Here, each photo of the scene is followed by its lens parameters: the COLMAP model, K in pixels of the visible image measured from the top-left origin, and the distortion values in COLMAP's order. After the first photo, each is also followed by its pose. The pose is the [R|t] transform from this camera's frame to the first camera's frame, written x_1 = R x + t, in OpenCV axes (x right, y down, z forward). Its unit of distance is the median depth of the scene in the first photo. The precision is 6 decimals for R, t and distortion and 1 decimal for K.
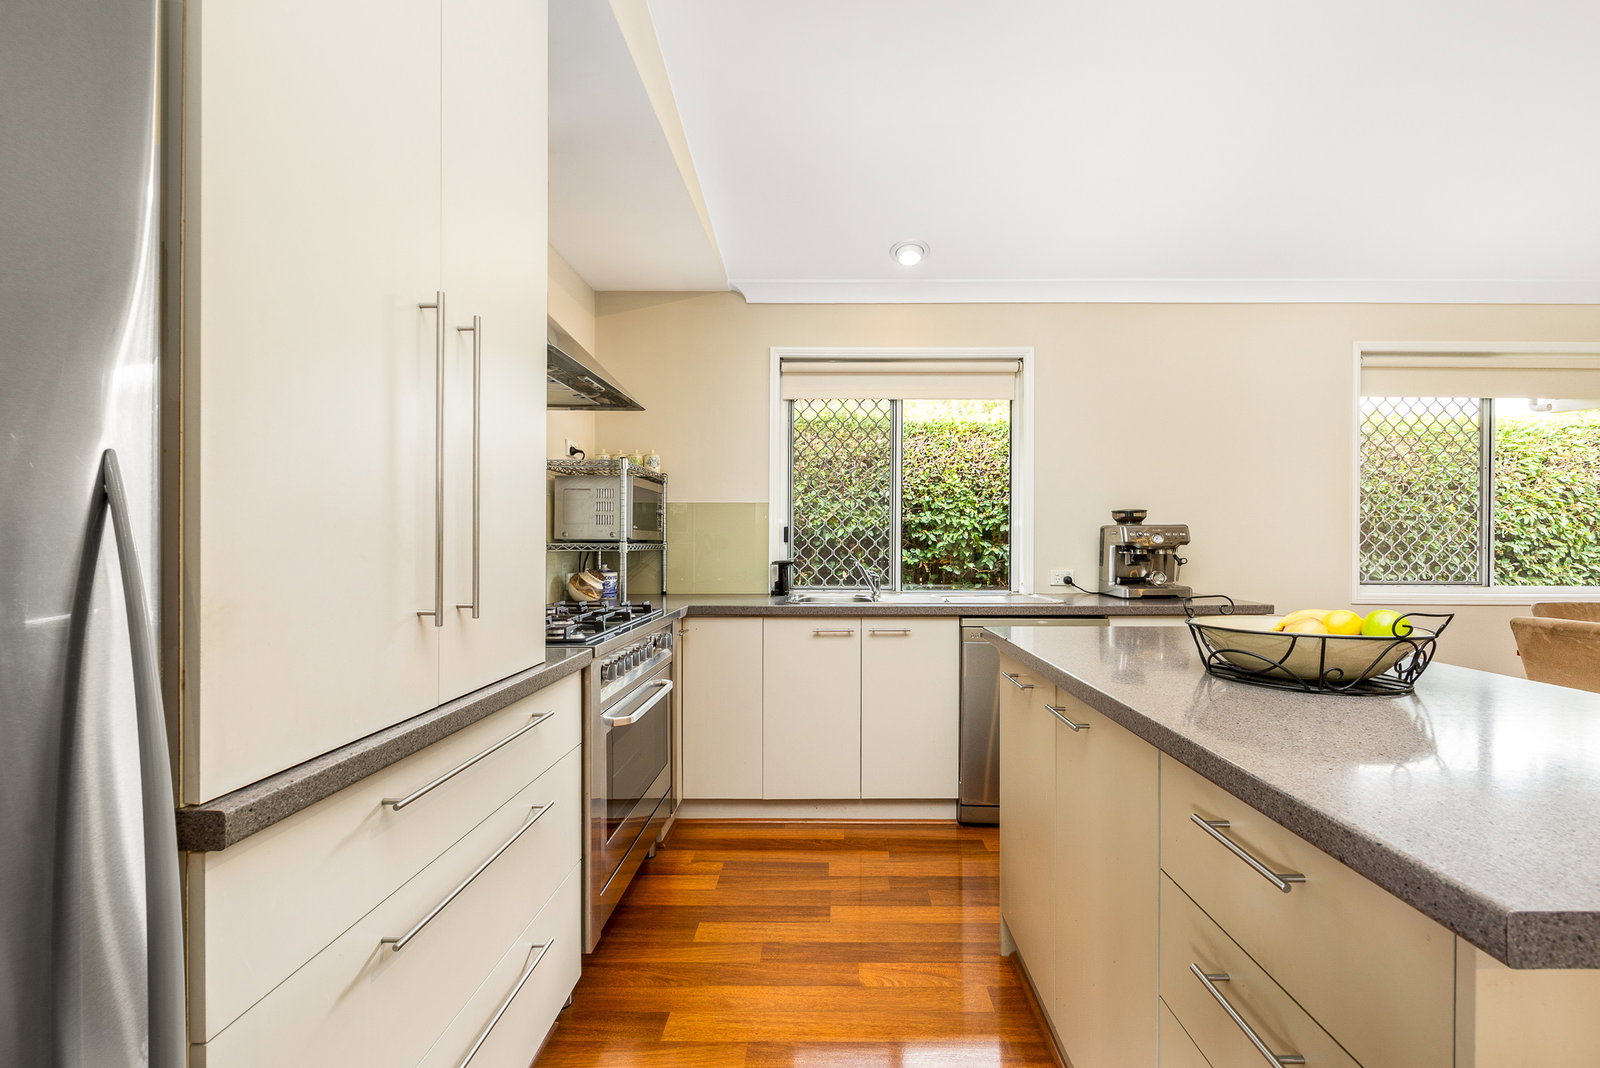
lens RADIAL K [[657.2, 0, 811.2], [0, 657.2, 547.4], [0, 0, 1]] dist [-0.008040, 0.000024]
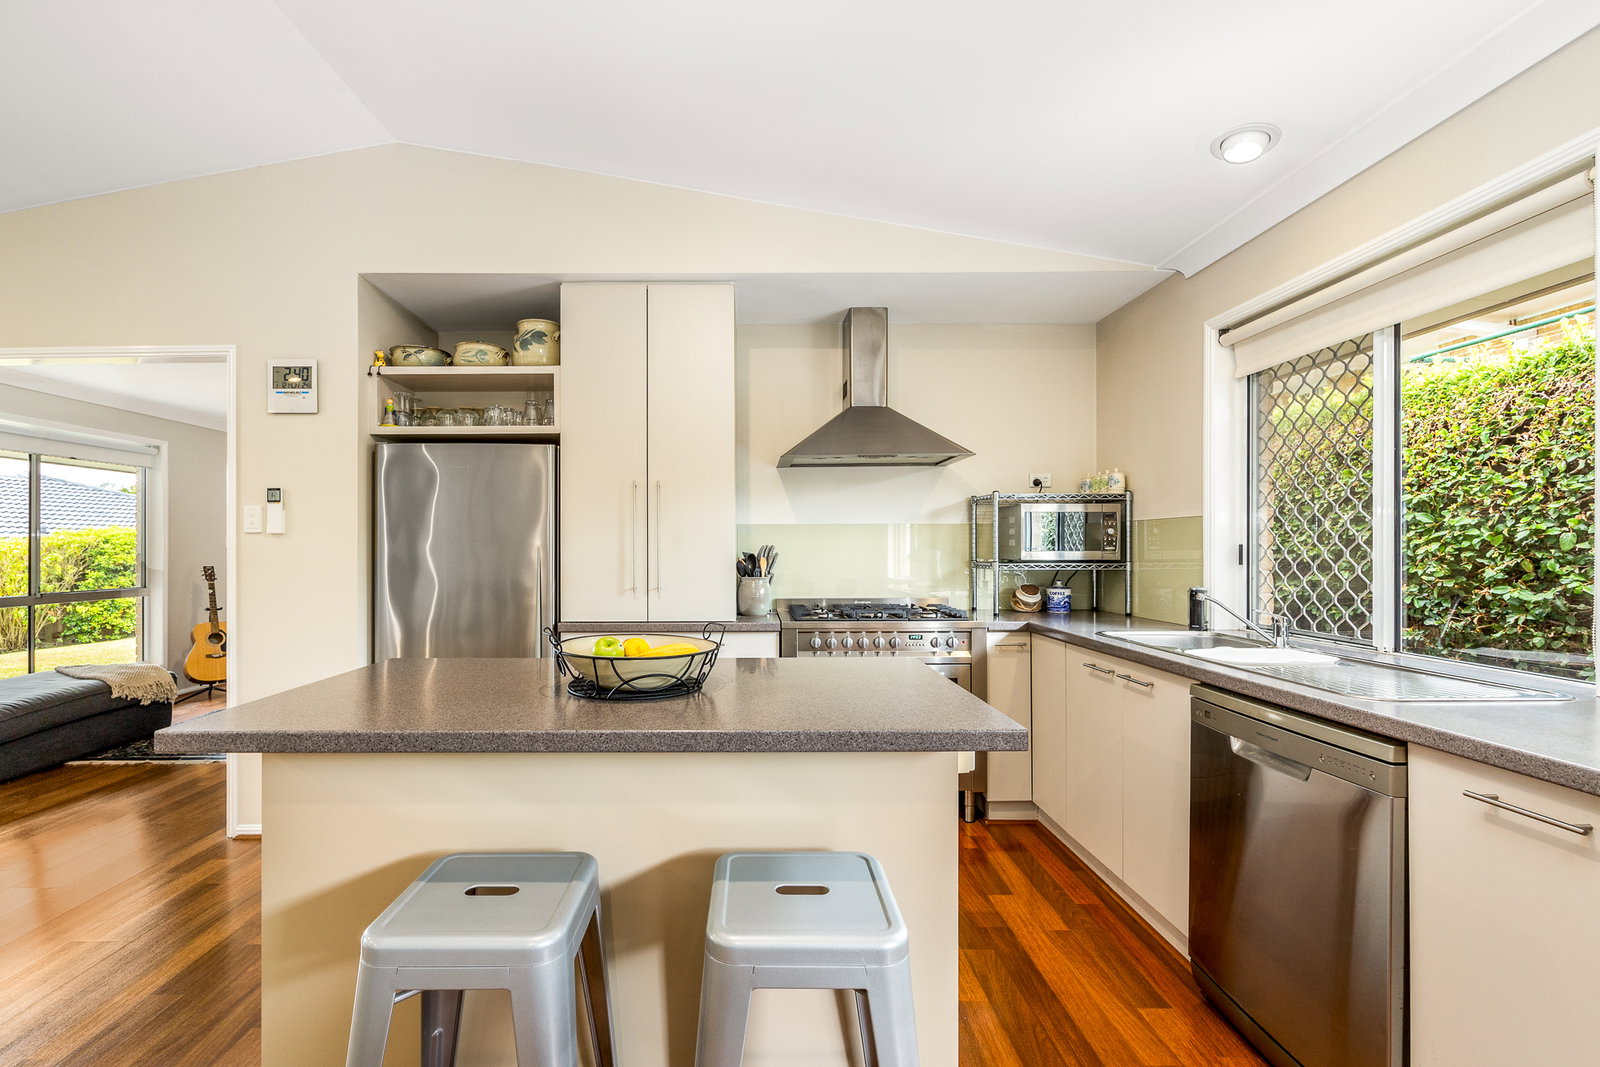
lens RADIAL K [[657.2, 0, 767.1], [0, 657.2, 549.5], [0, 0, 1]] dist [-0.008040, 0.000024]
pose [[0.027434, -0.000073, -0.999624, 0.484086], [-0.004201, 0.999991, -0.000189, -0.015752], [0.999615, 0.004205, 0.027433, 0.293972]]
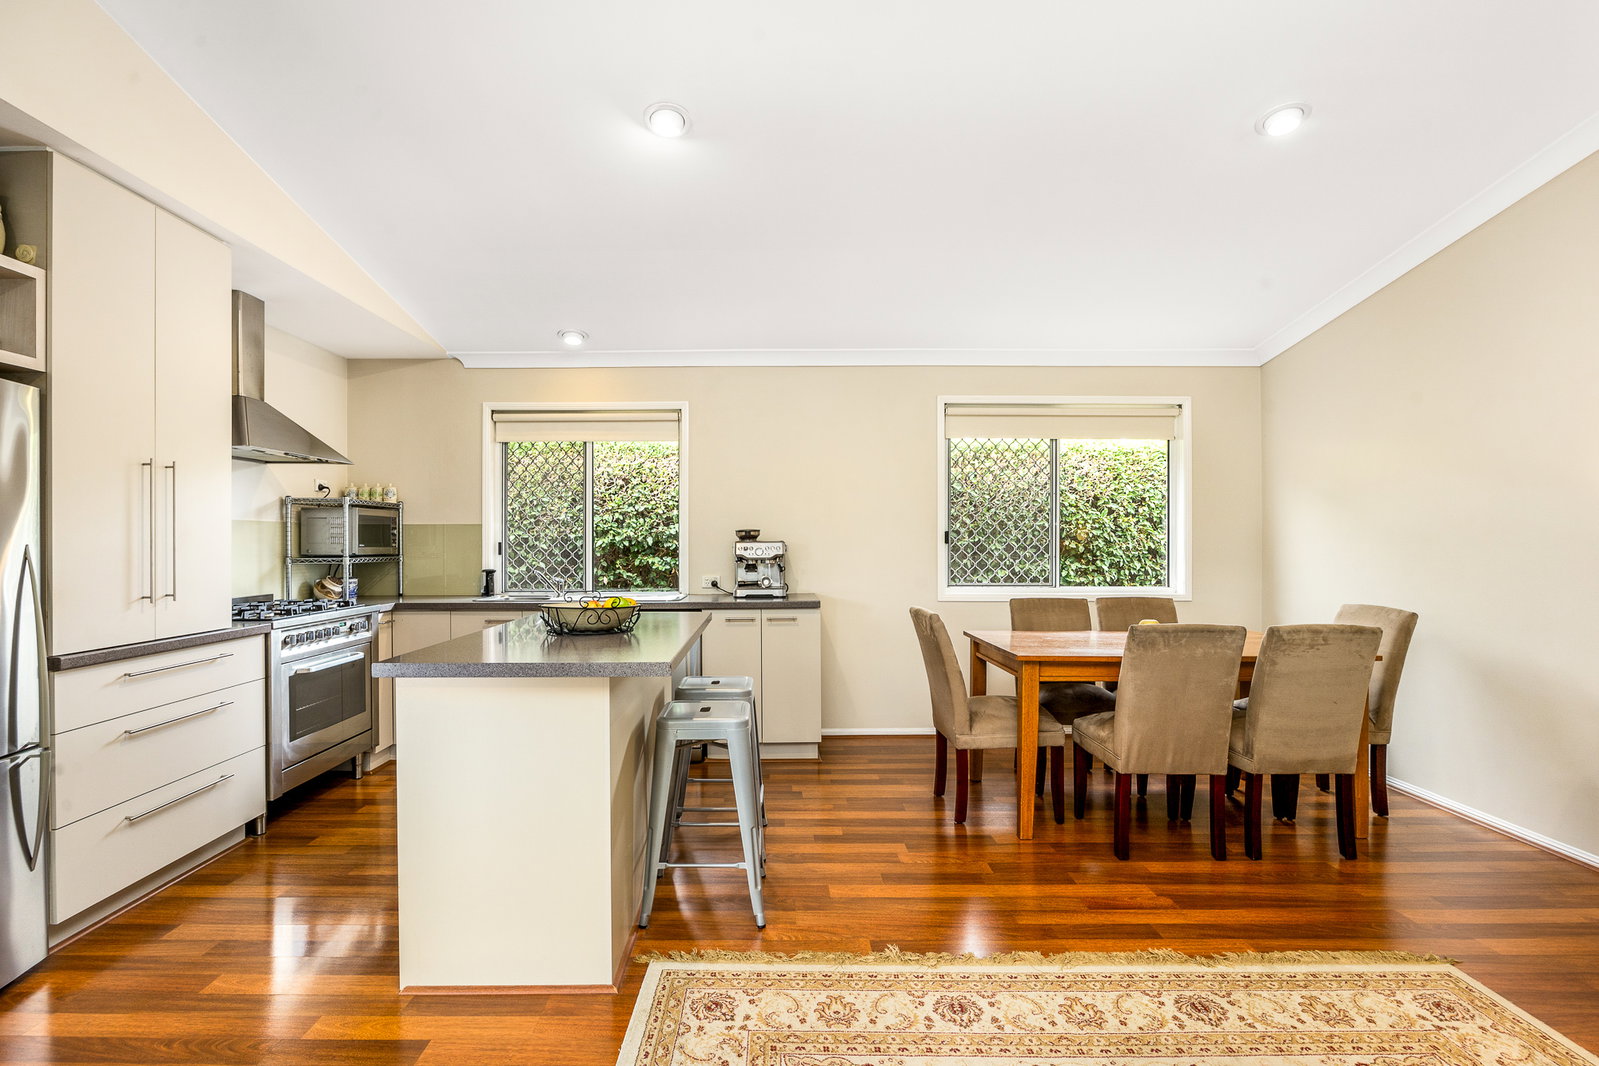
lens RADIAL K [[769.2, 0, 748.7], [0, 769.2, 549.8], [0, 0, 1]] dist [-0.017594, -0.000966]
pose [[0.999984, -0.003937, 0.004052, 0.300166], [0.003927, 0.999989, 0.002534, -0.013101], [-0.004061, -0.002518, 0.999989, -0.333003]]
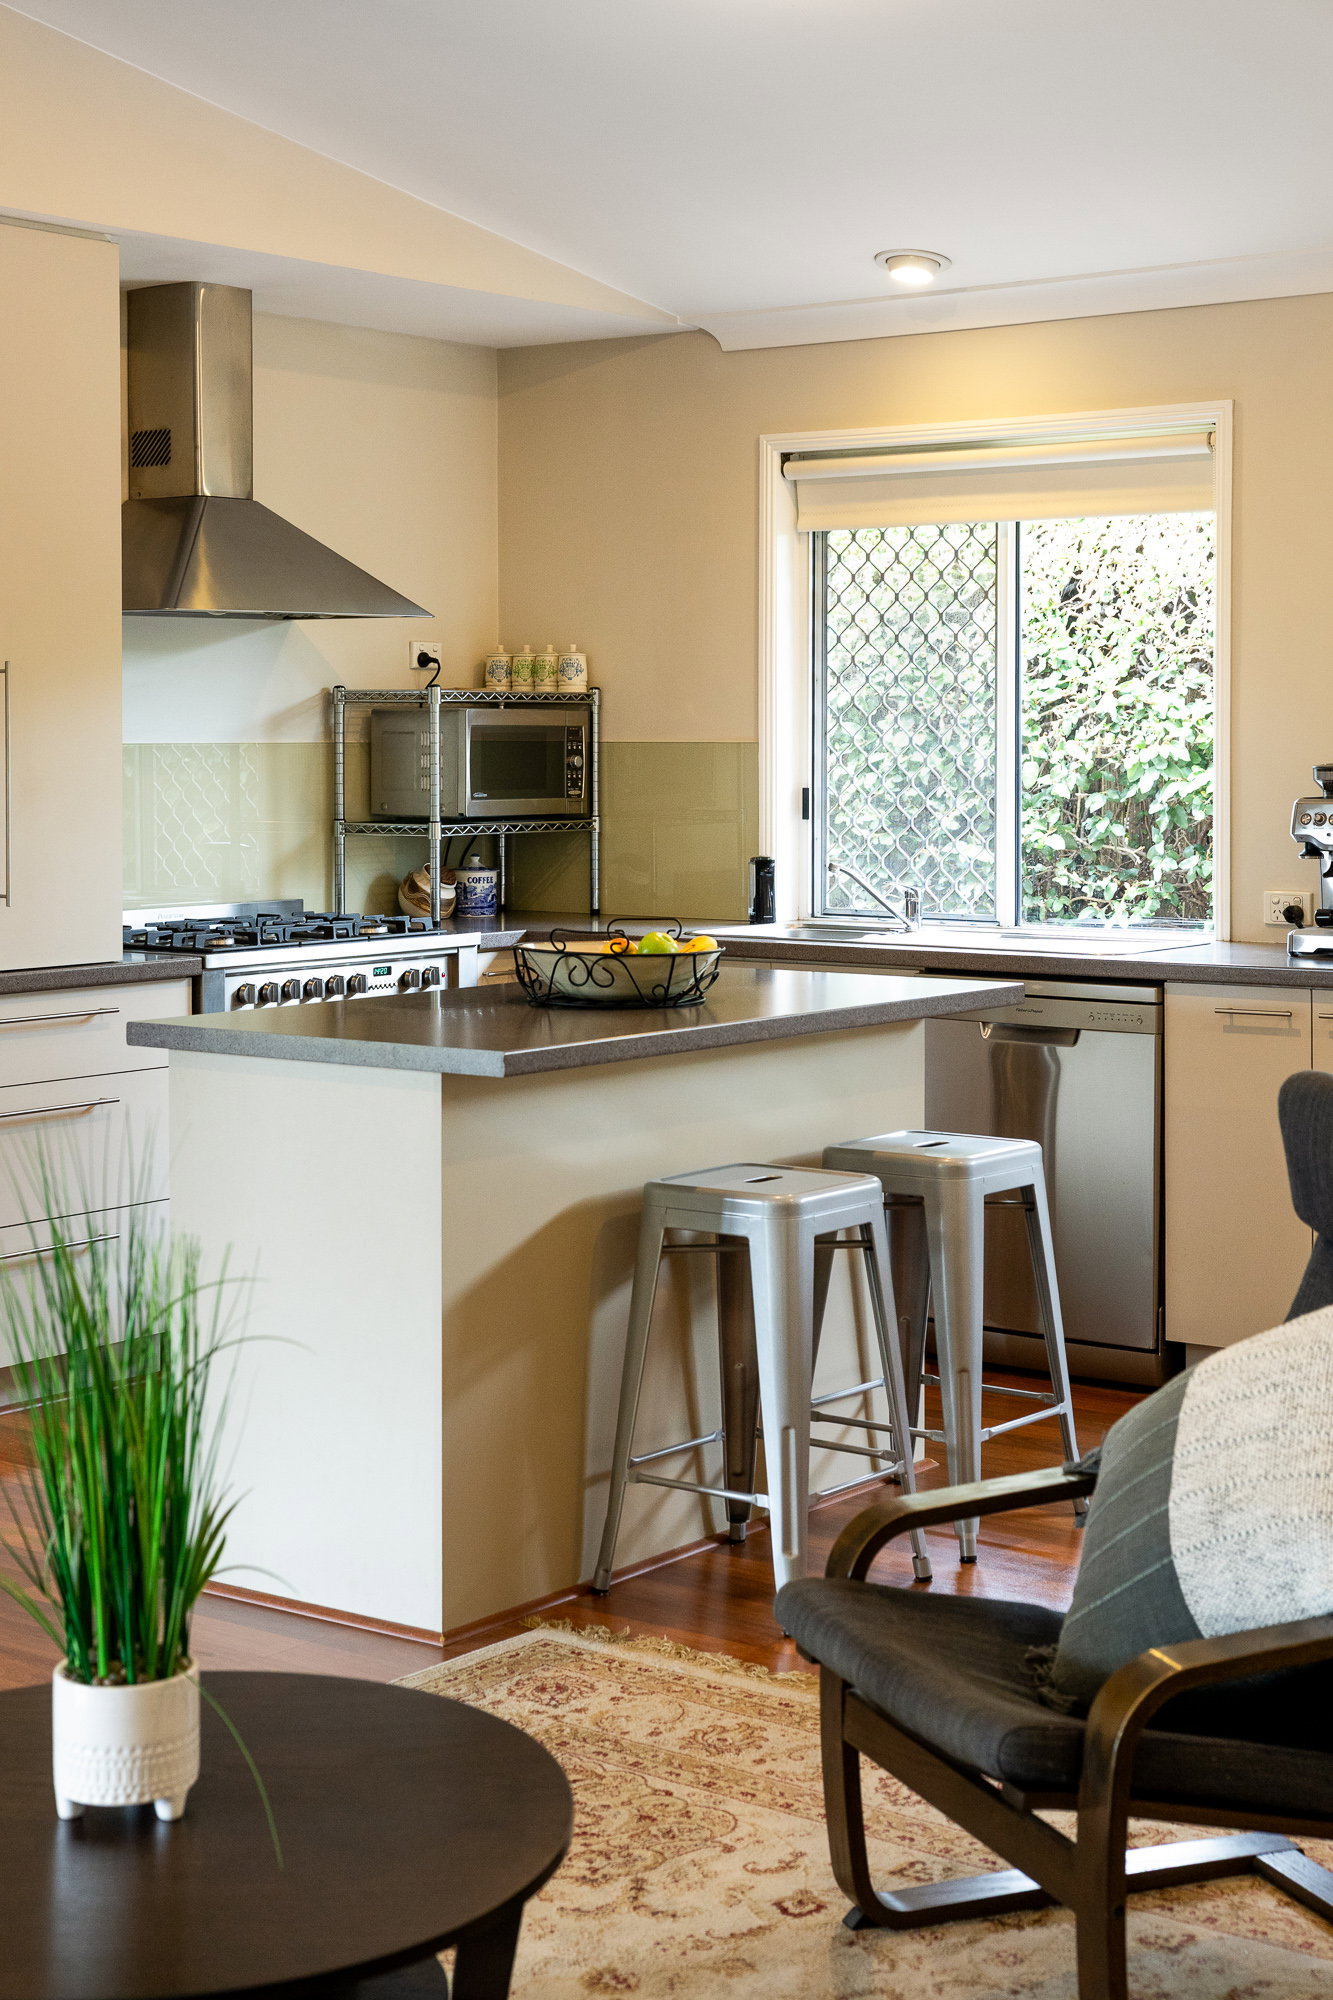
lens RADIAL K [[2857.3, 0, 665.8], [0, 2857.3, 986.3], [0, 0, 1]] dist [-0.043734, 0.000000]
pose [[0.808449, 0.050315, -0.586412, 0.796346], [-0.002220, 0.996593, 0.082449, -0.041445], [0.588562, -0.065354, 0.805806, -0.567170]]
